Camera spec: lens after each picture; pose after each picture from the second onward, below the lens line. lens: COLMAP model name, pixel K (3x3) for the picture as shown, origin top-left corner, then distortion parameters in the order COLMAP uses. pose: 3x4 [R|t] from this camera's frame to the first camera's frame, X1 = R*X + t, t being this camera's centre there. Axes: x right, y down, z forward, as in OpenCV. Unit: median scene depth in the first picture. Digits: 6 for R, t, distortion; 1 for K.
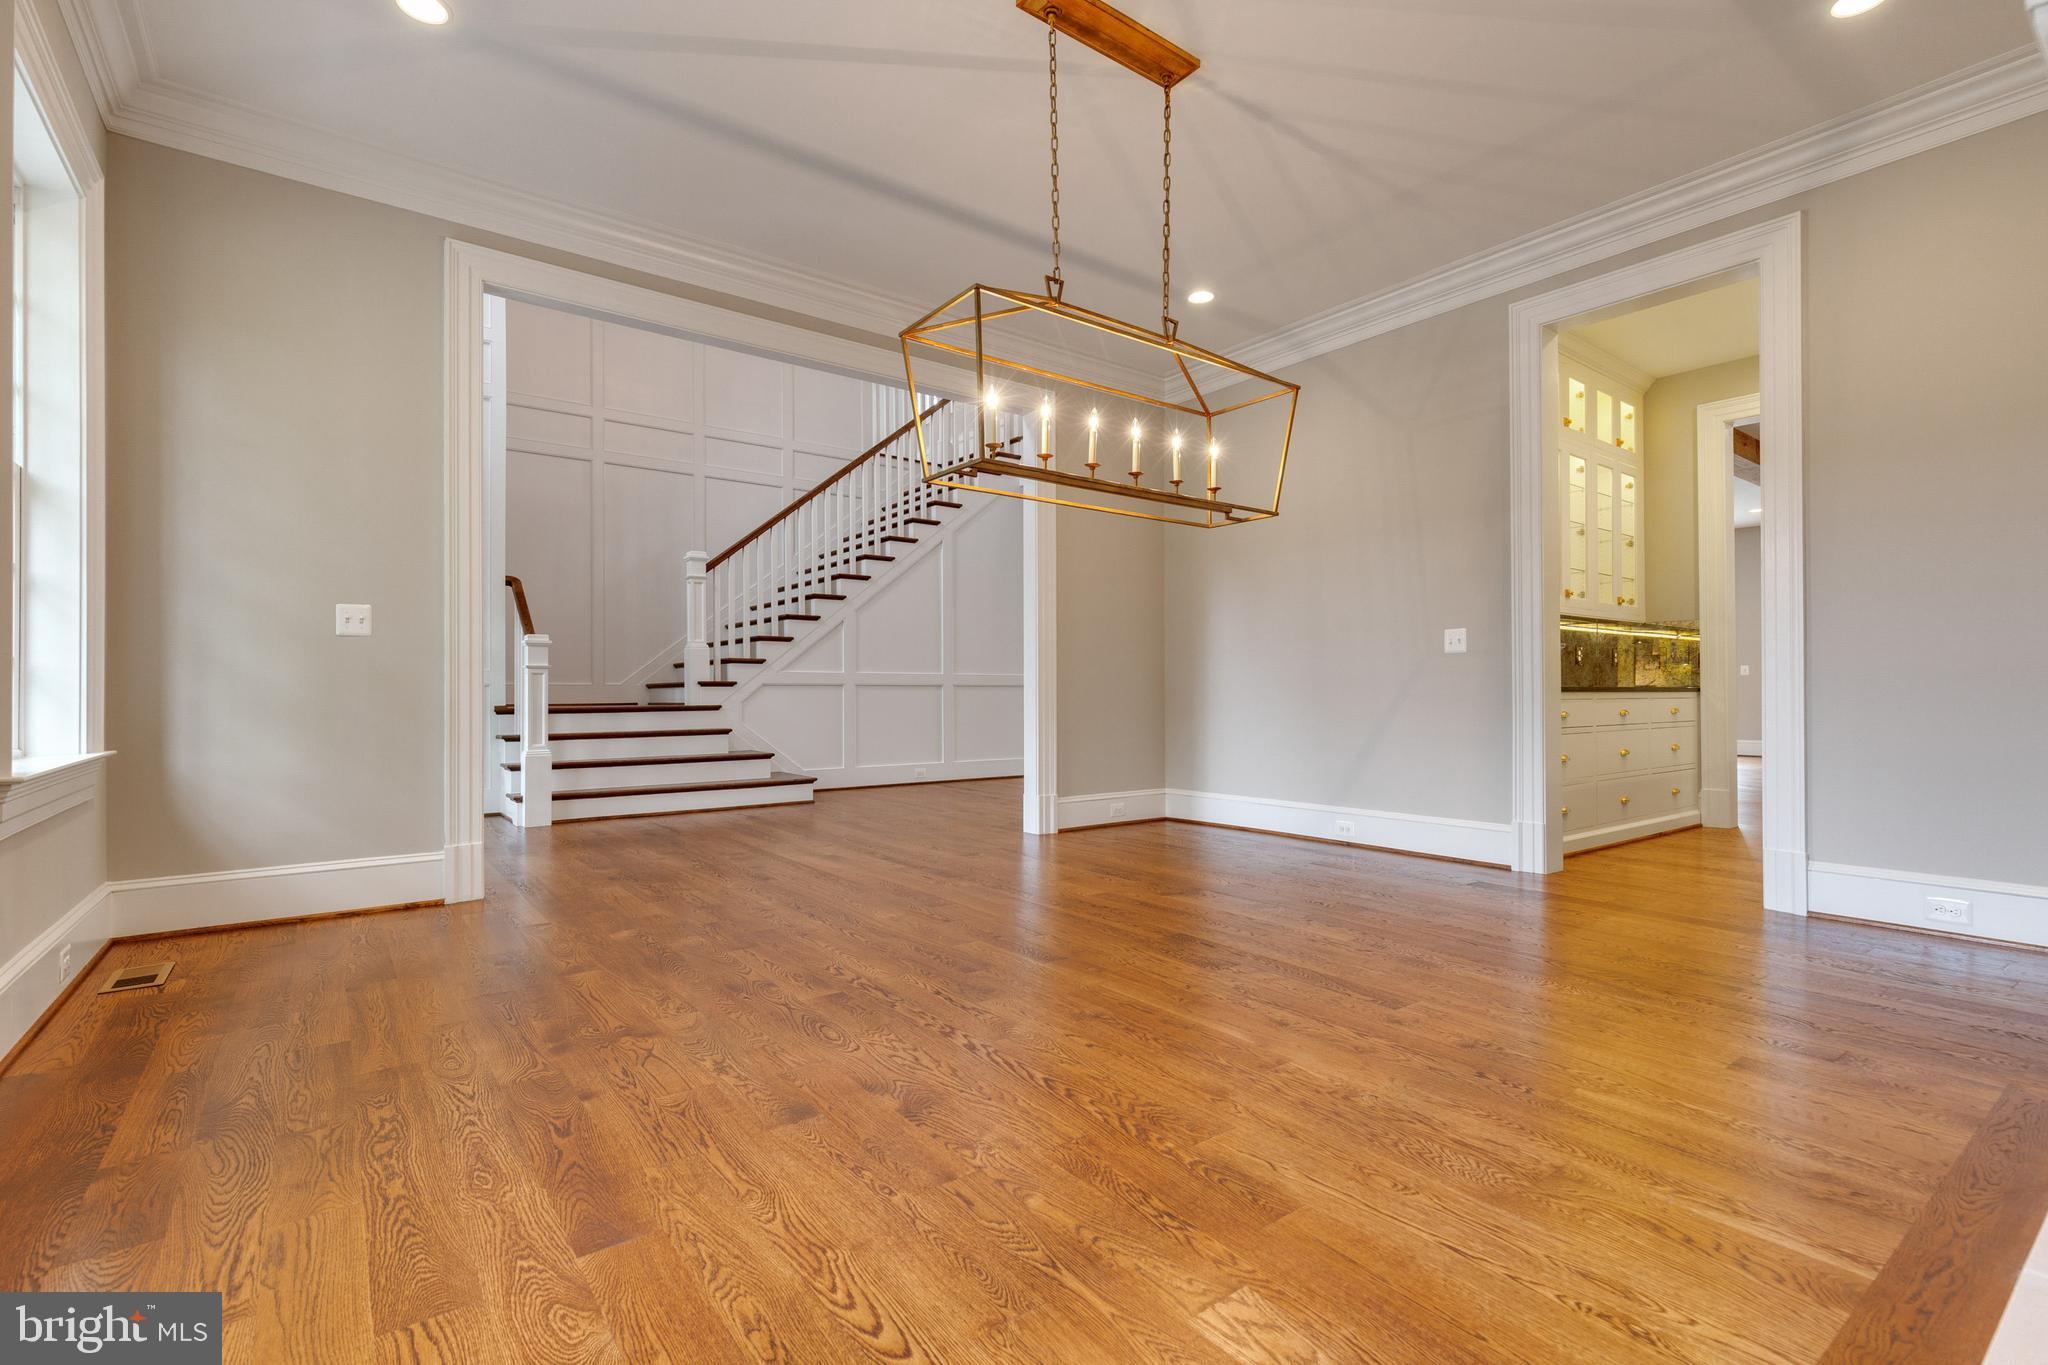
lens RADIAL K [[929.8, 0, 1022.2], [0, 929.8, 688.5], [0, 0, 1]] dist [0.008653, 0.000732]
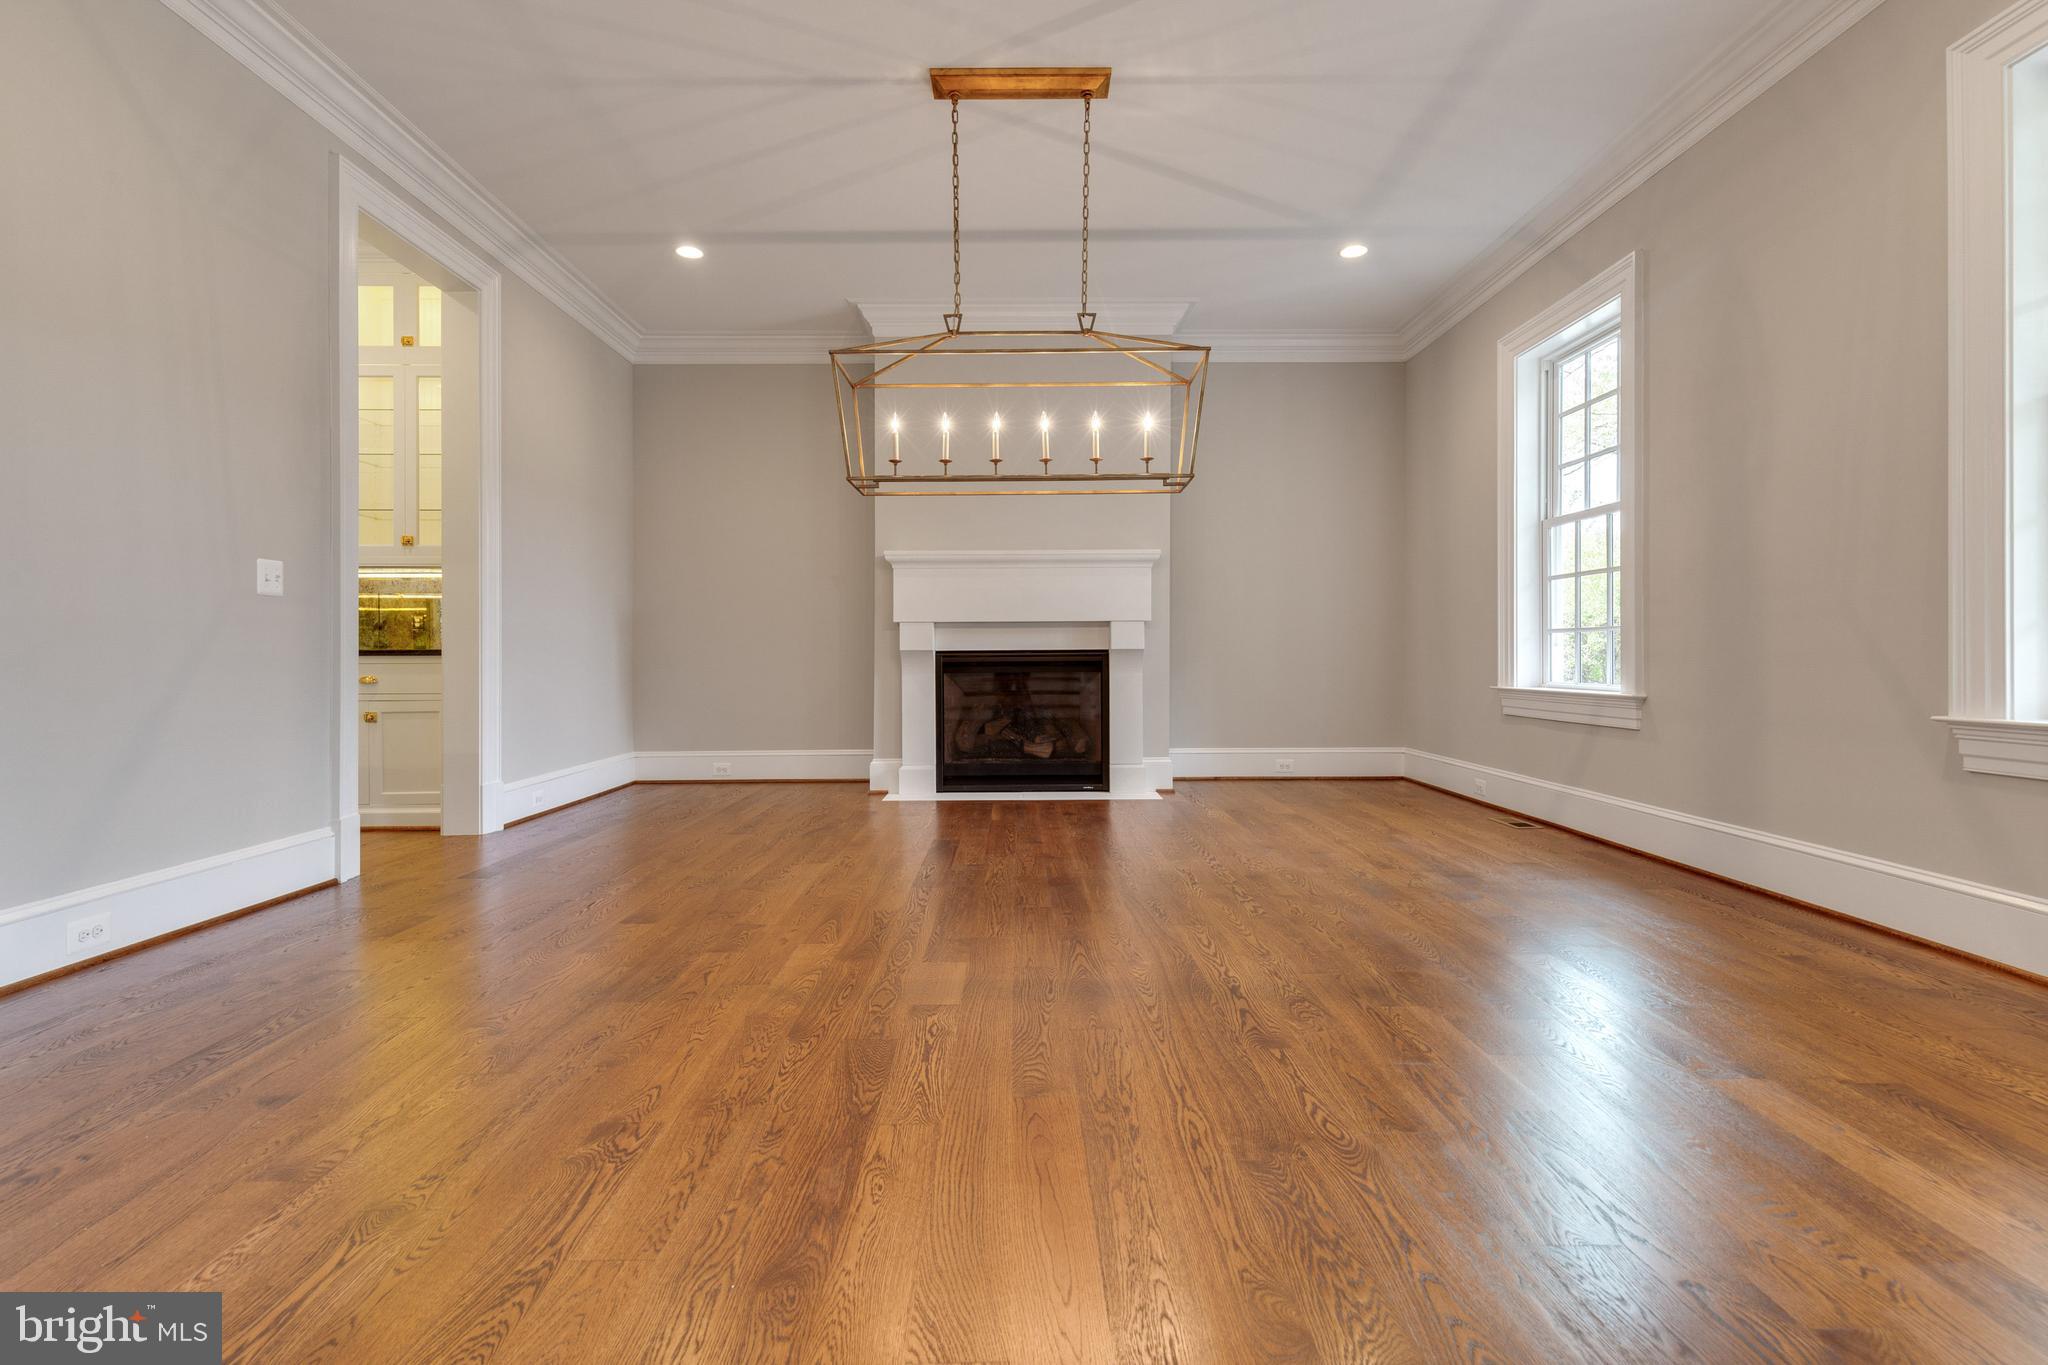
lens RADIAL K [[929.8, 0, 1031.9], [0, 929.8, 655.8], [0, 0, 1]] dist [0.008653, 0.000732]
pose [[-0.802335, 0.005329, 0.596850, -0.892367], [0.001300, 0.999973, -0.007181, 0.025927], [-0.596872, -0.004985, -0.802321, 2.840789]]
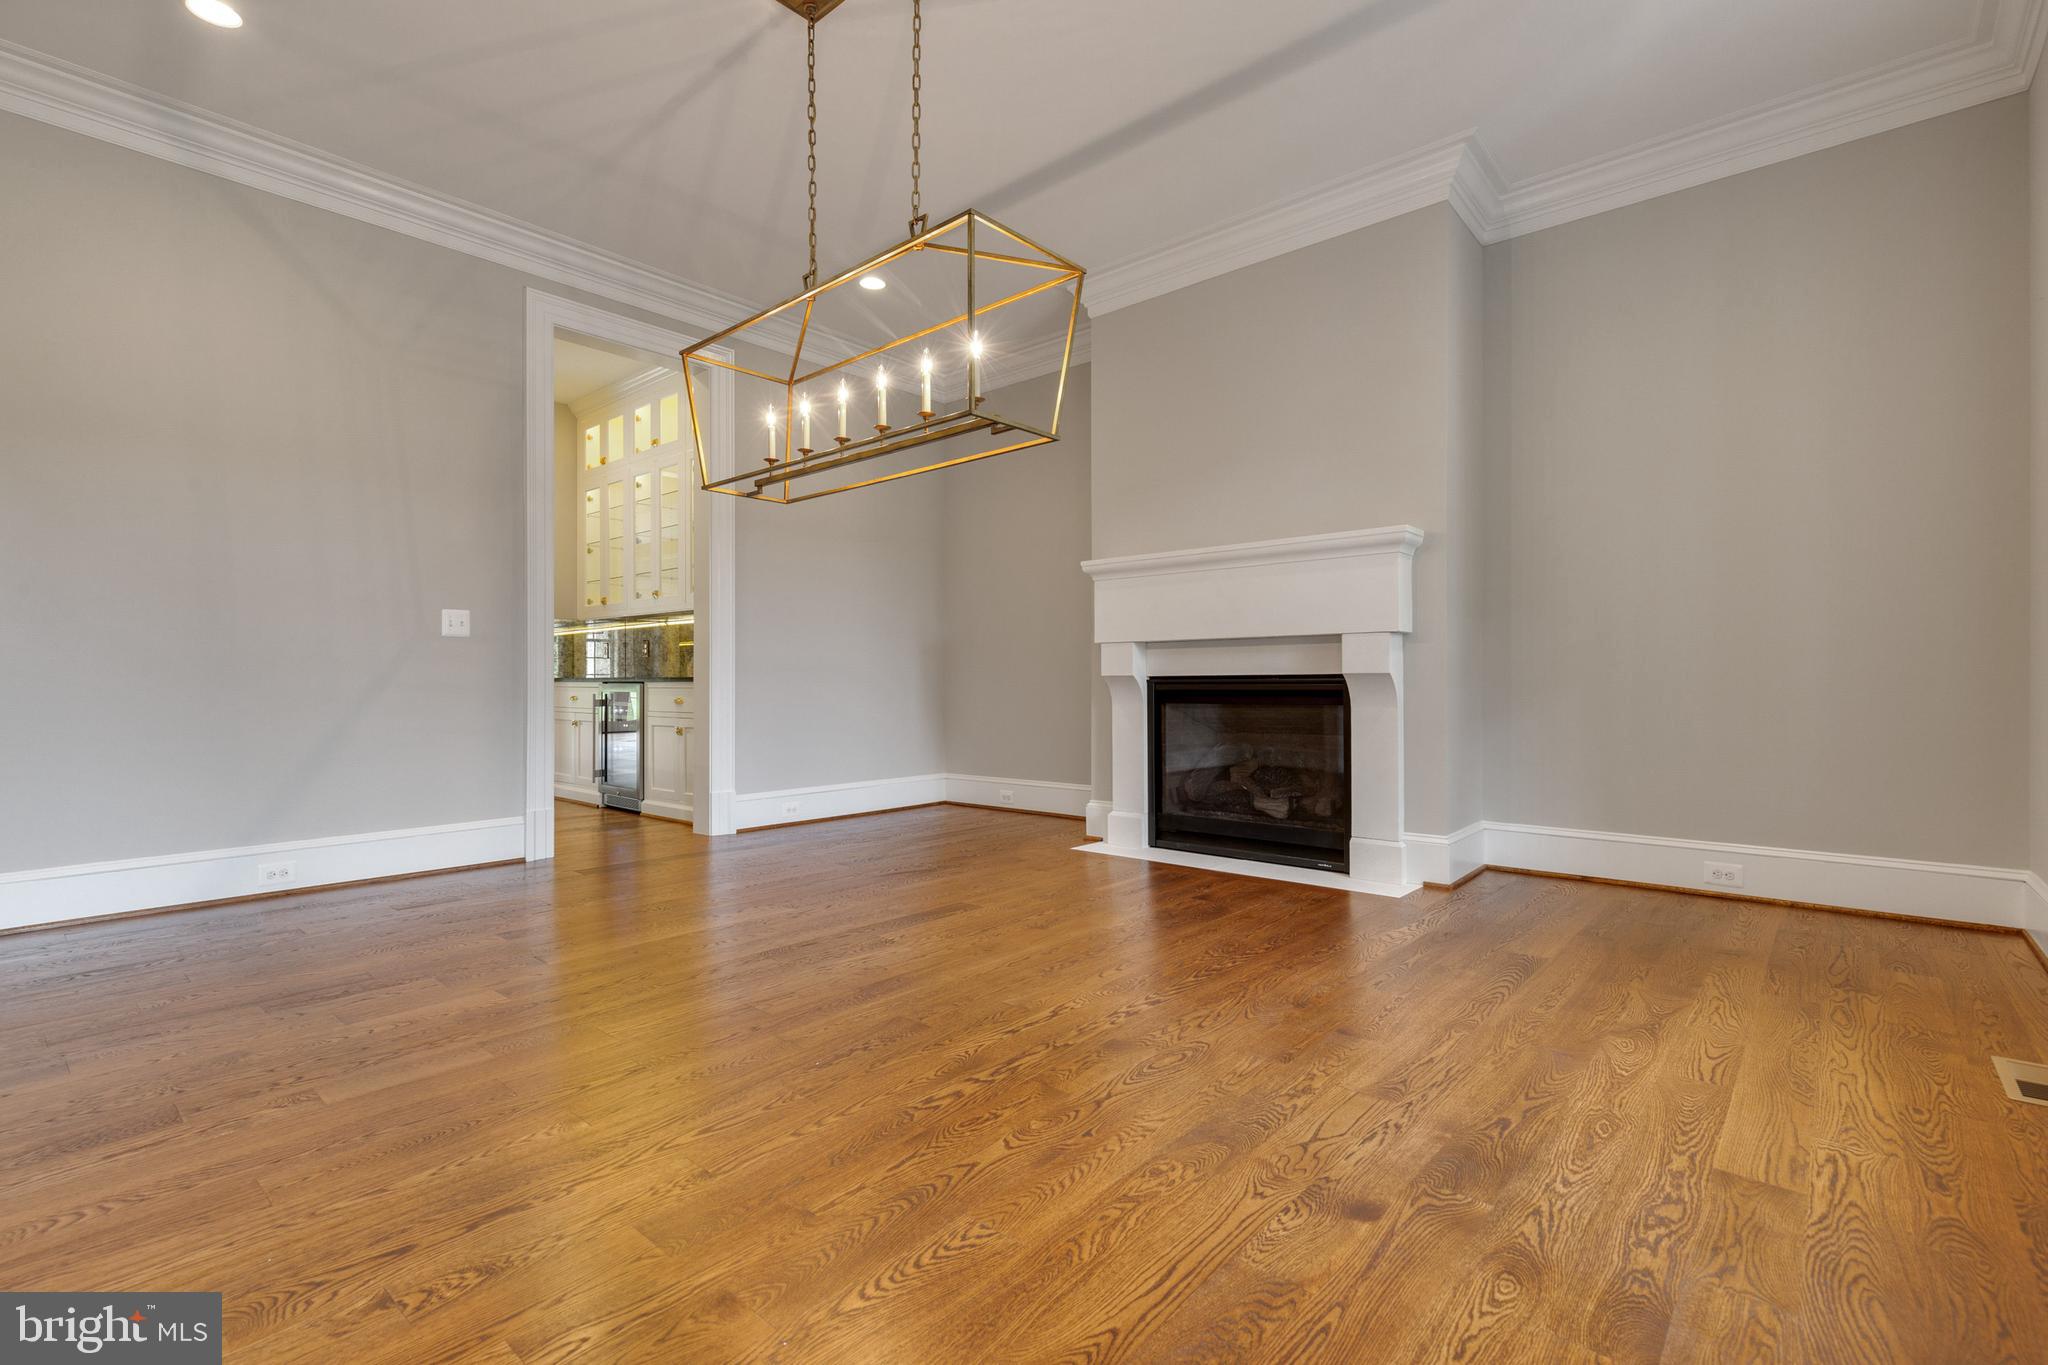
lens RADIAL K [[929.8, 0, 1024.3], [0, 929.8, 680.8], [0, 0, 1]] dist [0.008653, 0.000732]
pose [[-0.204869, 0.002520, 0.978786, -1.214192], [-0.004340, 0.999985, -0.003483, 0.010826], [-0.978780, -0.004962, -0.204855, 1.522014]]
